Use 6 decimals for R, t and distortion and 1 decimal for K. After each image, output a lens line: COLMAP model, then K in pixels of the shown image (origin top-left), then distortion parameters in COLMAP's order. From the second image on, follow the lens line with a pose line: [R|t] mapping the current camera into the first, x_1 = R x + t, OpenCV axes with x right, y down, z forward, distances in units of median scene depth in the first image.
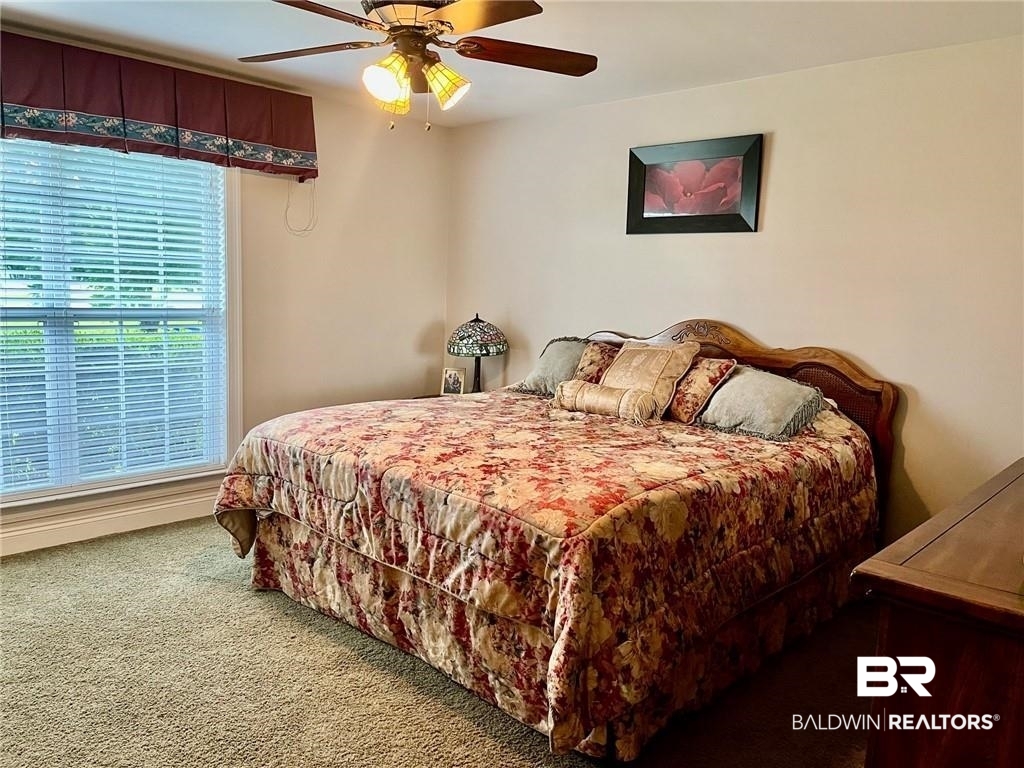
lens RADIAL K [[769.6, 0, 516.6], [0, 769.6, 383.5], [0, 0, 1]] dist [0.015308, -0.040859]
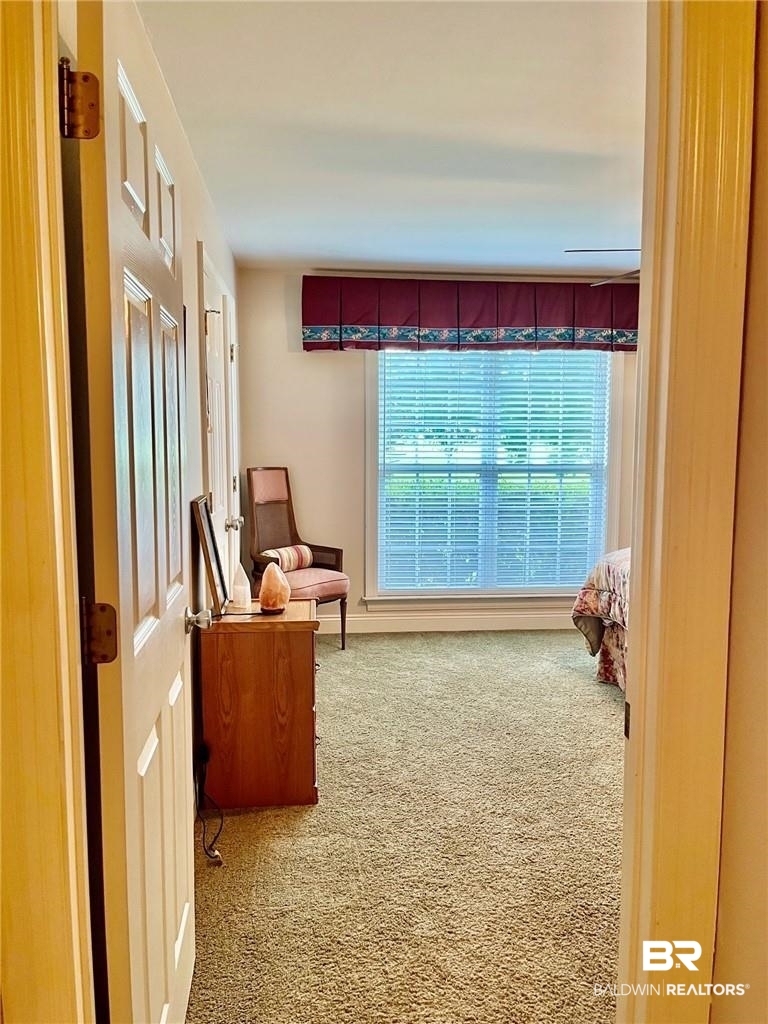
lens RADIAL K [[769.6, 0, 386.5], [0, 769.6, 510.9], [0, 0, 1]] dist [0.015308, -0.040859]
pose [[0.746848, 0.034093, -0.664120, 0.242557], [-0.059142, 0.998133, -0.015270, 0.024217], [0.662360, 0.050681, 0.747470, -0.214996]]
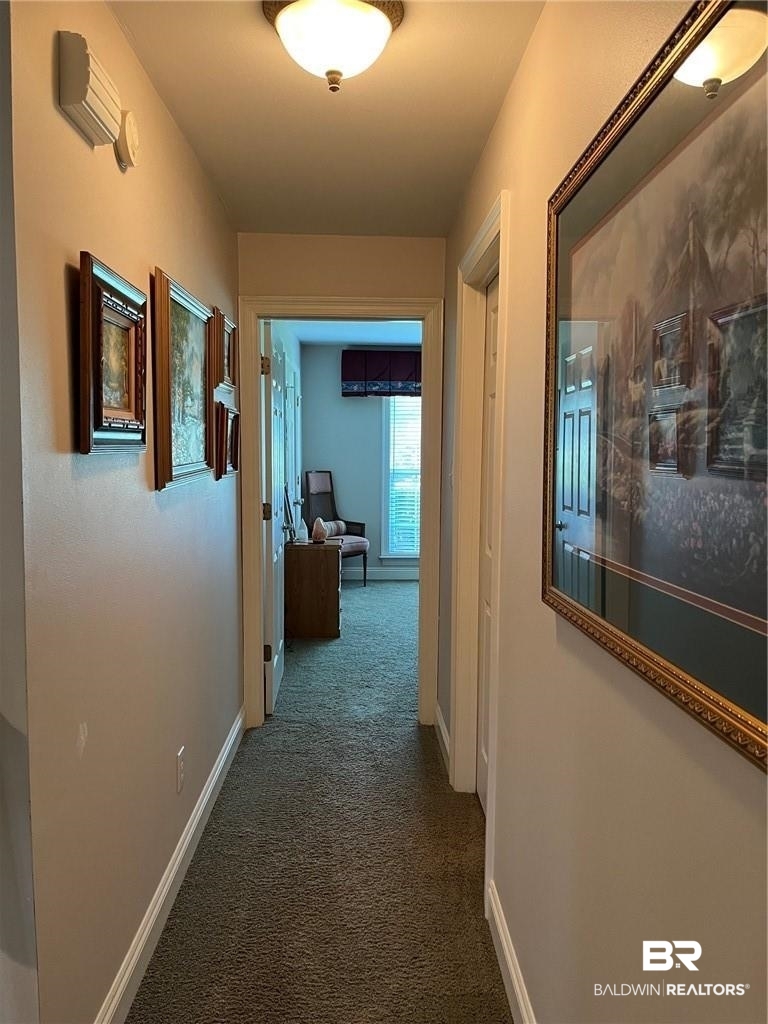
lens RADIAL K [[769.6, 0, 382.3], [0, 769.6, 511.9], [0, 0, 1]] dist [0.015308, -0.040859]
pose [[0.695445, 0.033407, -0.717802, 0.913397], [-0.073268, 0.997009, -0.024585, 0.100871], [0.714834, 0.069689, 0.695813, -0.751646]]
